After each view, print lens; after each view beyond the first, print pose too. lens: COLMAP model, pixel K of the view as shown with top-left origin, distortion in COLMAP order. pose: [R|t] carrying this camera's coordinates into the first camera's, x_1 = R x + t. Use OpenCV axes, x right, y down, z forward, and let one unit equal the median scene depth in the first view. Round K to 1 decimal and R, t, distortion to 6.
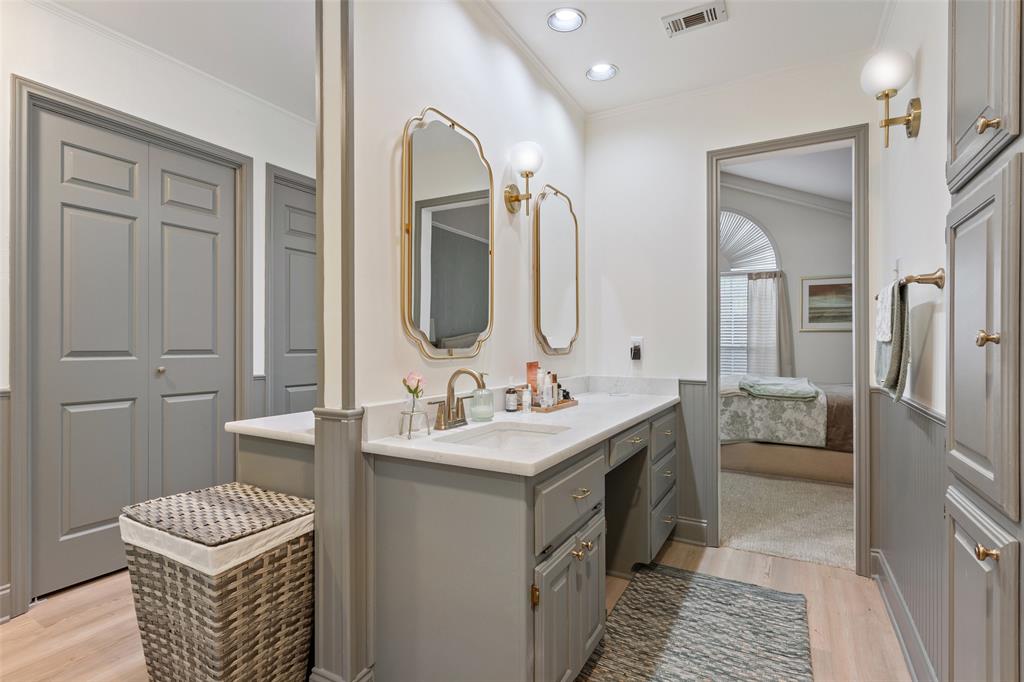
lens RADIAL K [[493.8, 0, 515.9], [0, 493.8, 342.8], [0, 0, 1]] dist [0.026282, 0.000336]
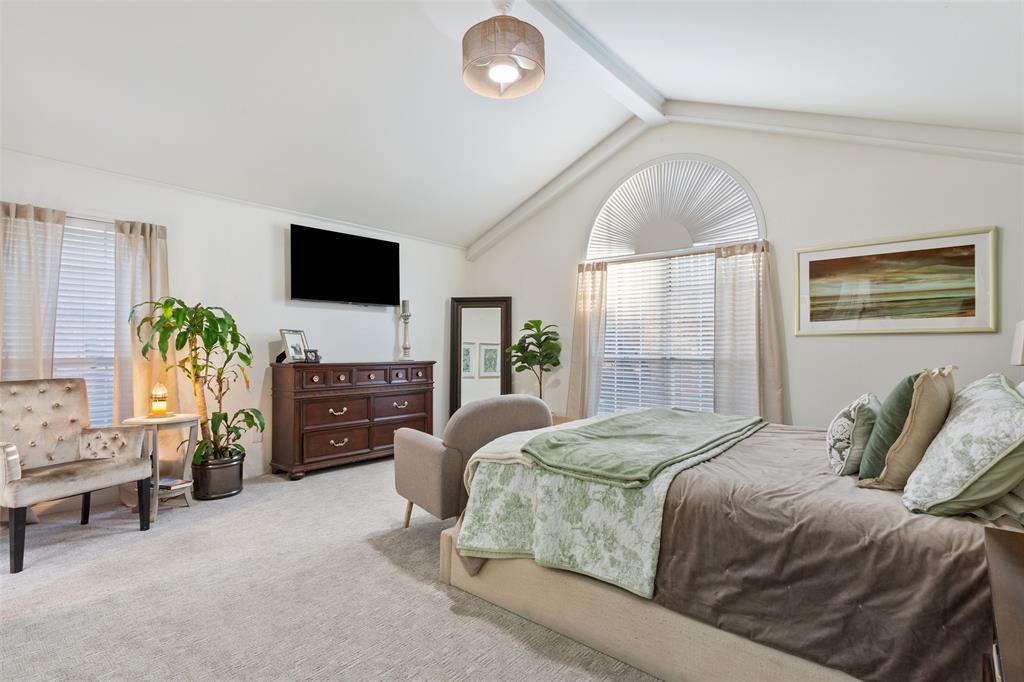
lens RADIAL K [[493.8, 0, 505.6], [0, 493.8, 341.5], [0, 0, 1]] dist [0.026282, 0.000336]
pose [[0.979236, -0.006788, -0.202609, 0.538305], [0.004332, 0.999912, -0.012559, -0.014048], [0.202676, 0.011421, 0.979179, 0.495031]]
